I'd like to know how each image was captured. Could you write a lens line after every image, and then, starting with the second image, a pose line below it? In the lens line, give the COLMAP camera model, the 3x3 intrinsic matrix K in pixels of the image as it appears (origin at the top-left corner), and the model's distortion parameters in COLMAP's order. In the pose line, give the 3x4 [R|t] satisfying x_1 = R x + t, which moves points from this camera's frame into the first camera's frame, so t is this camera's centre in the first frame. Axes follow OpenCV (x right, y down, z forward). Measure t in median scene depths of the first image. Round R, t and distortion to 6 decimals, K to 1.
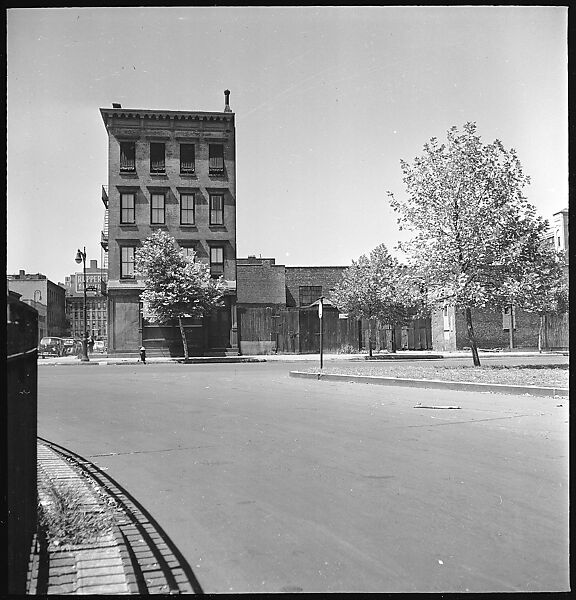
lens RADIAL K [[704.5, 0, 288.1], [0, 704.5, 299.3], [0, 0, 1]] dist [-0.004813, -0.004083]
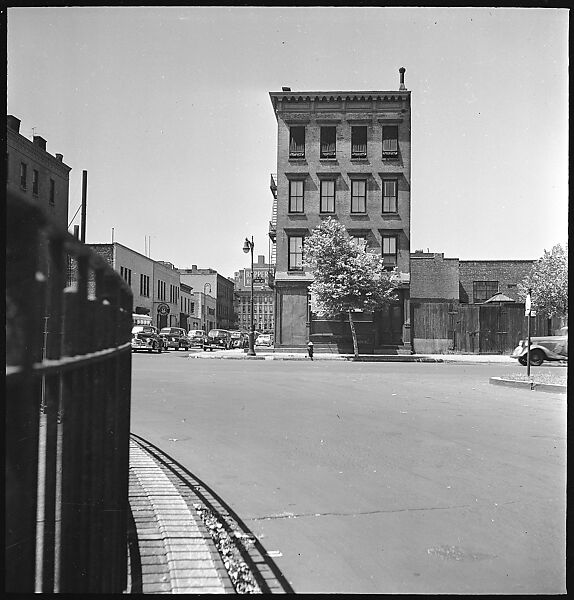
lens RADIAL K [[711.8, 0, 301.3], [0, 711.8, 303.1], [0, 0, 1]] dist [0.020541, -0.040918]
pose [[0.977430, 0.015460, -0.210692, -0.015678], [-0.013162, 0.999838, 0.012302, 0.003520], [0.210848, -0.009251, 0.977475, 0.056284]]
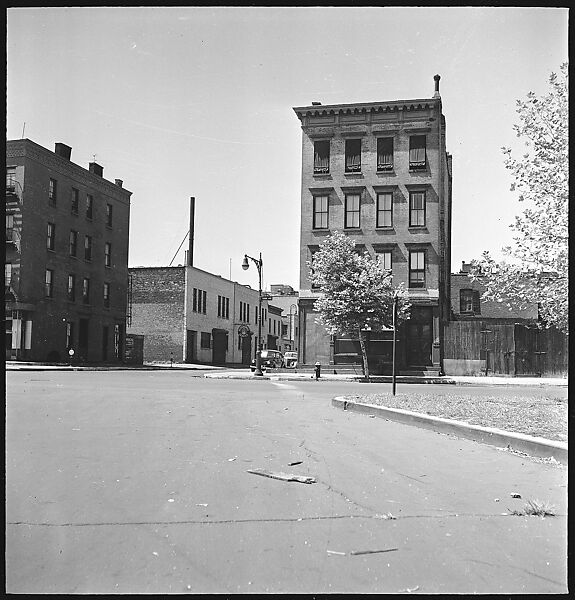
lens RADIAL K [[716.2, 0, 308.7], [0, 716.2, 299.0], [0, 0, 1]] dist [0.012798, -0.008667]
pose [[0.930580, -0.001987, -0.366083, 0.101145], [-0.007324, 0.999684, -0.024044, 0.008028], [0.366016, 0.025056, 0.930271, 0.118713]]
